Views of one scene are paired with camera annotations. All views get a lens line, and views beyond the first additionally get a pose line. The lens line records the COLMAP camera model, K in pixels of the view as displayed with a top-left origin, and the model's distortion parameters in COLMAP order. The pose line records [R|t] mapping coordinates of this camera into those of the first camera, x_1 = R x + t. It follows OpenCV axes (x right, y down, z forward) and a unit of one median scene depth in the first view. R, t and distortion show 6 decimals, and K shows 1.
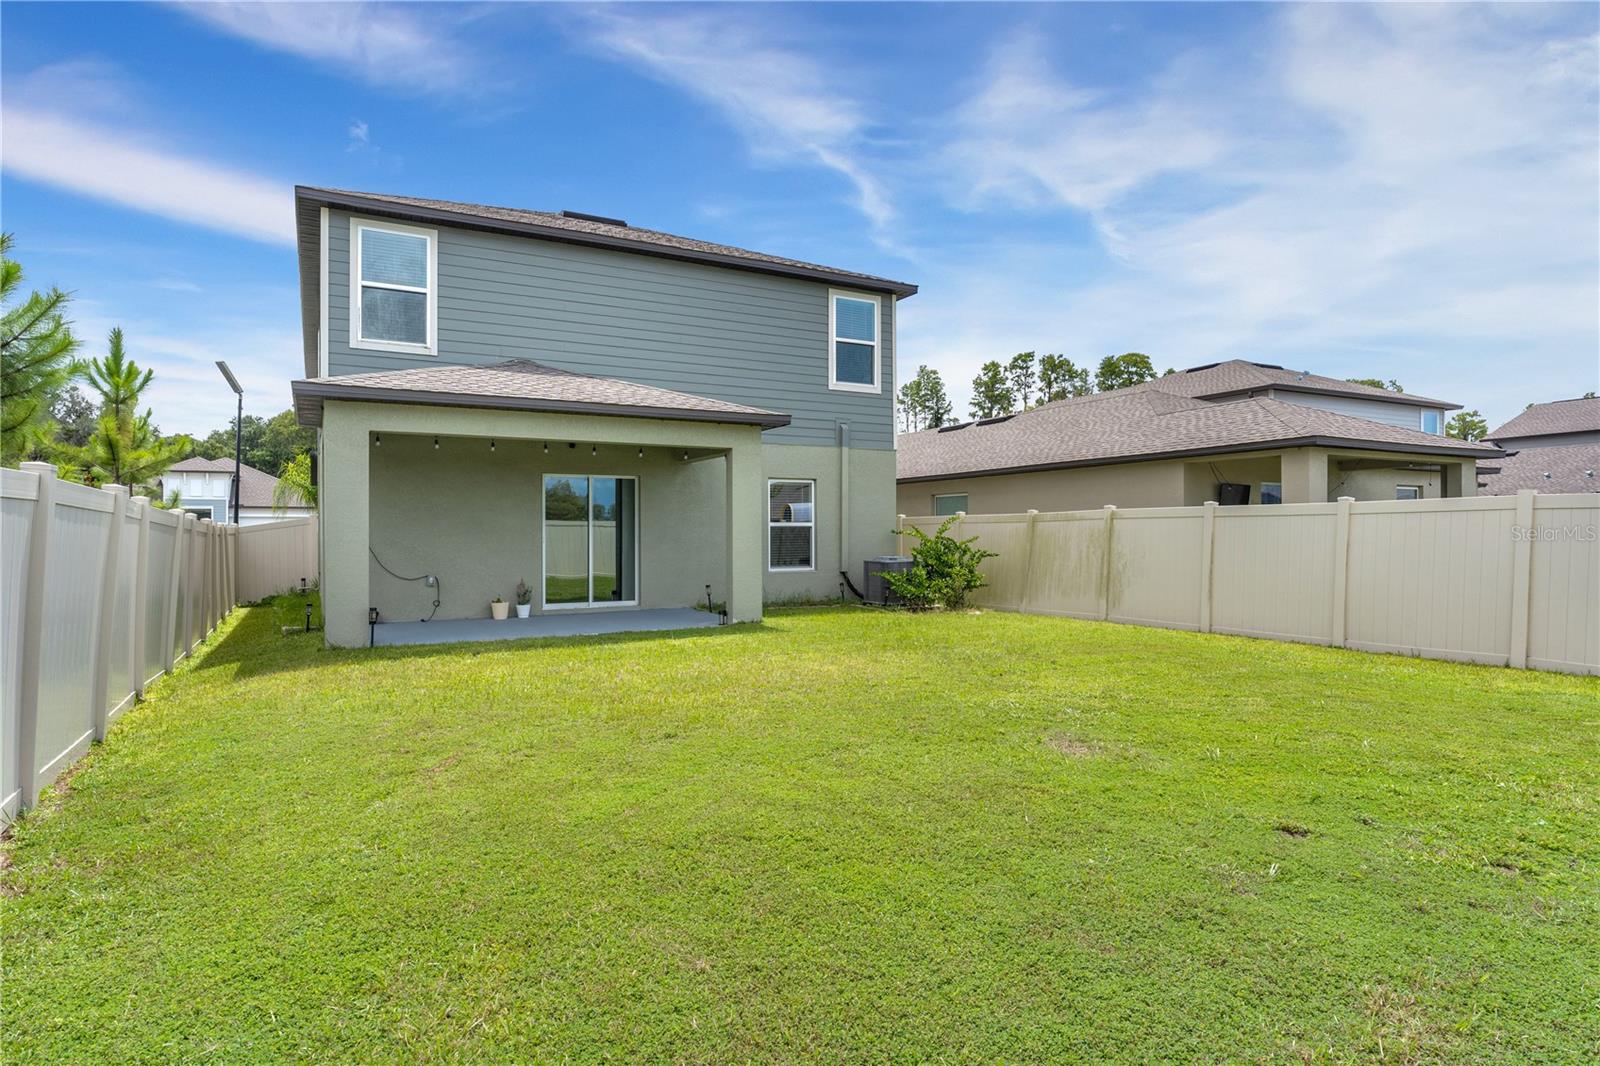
lens RADIAL K [[881.3, 0, 800.0], [0, 881.3, 533.0], [0, 0, 1]] dist [-0.020809, -0.000200]
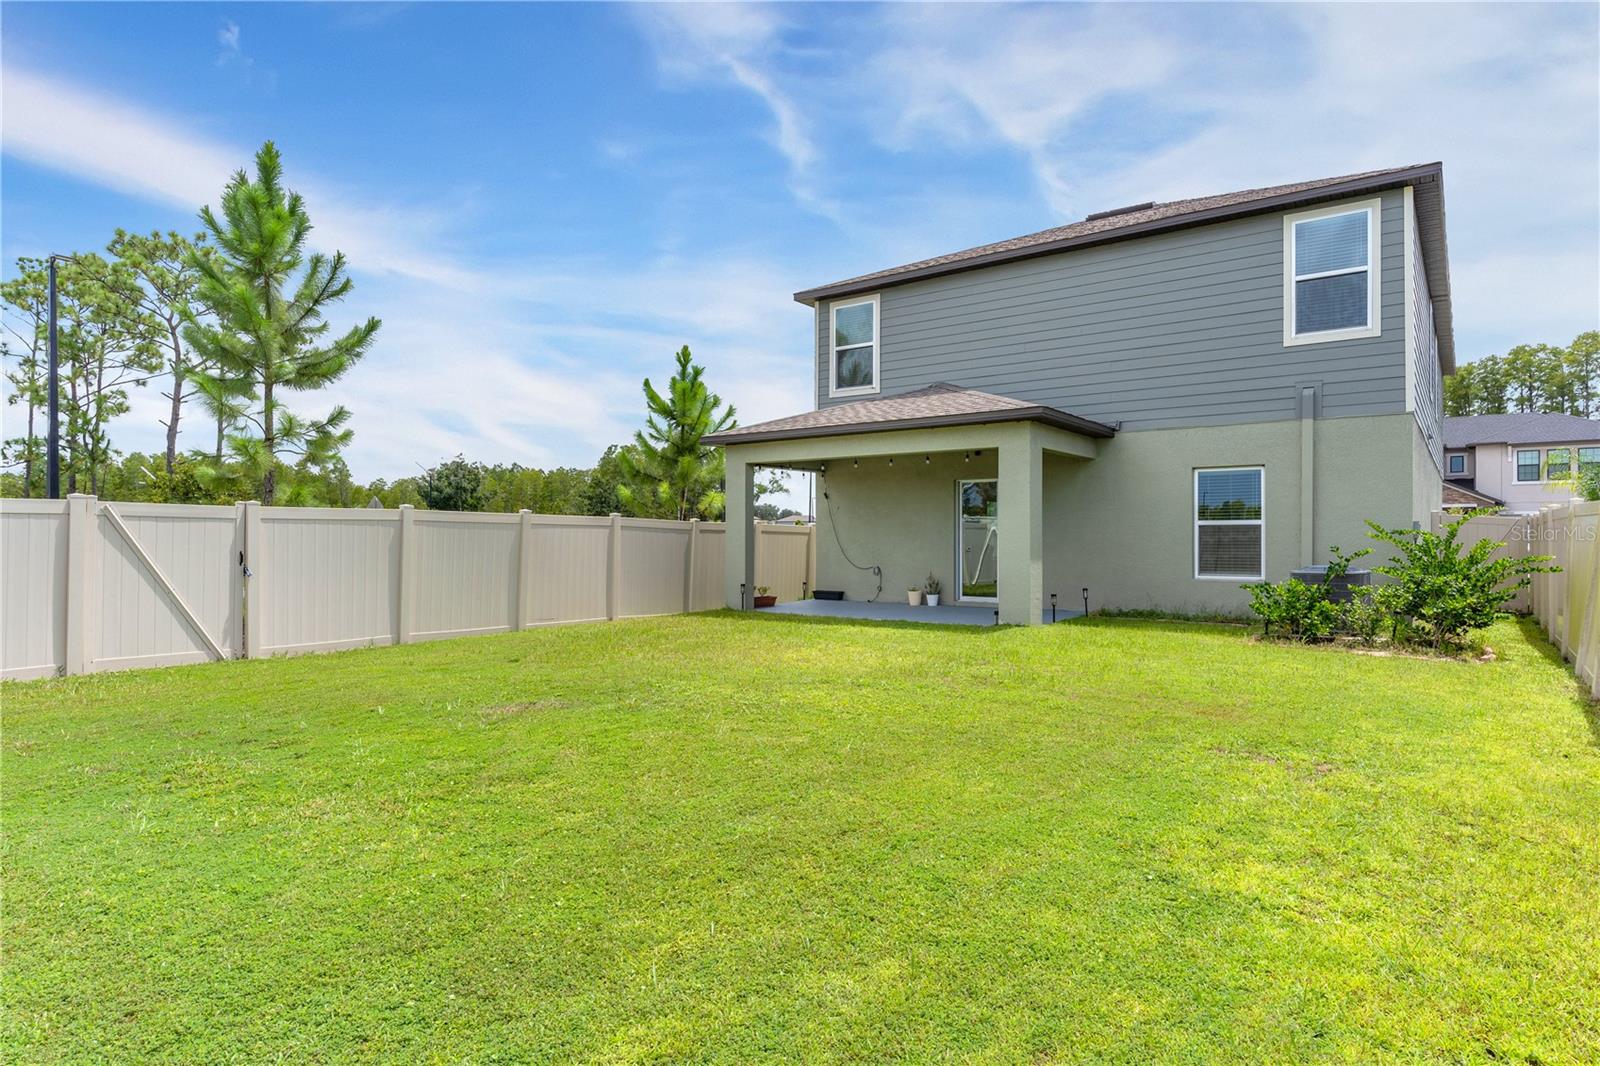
lens RADIAL K [[881.3, 0, 800.0], [0, 881.3, 533.0], [0, 0, 1]] dist [-0.020809, -0.000200]
pose [[0.406006, 0.000422, -0.913870, 0.578325], [-0.000543, 1.000000, 0.000221, -0.000075], [0.913870, 0.000407, 0.406006, 0.311777]]
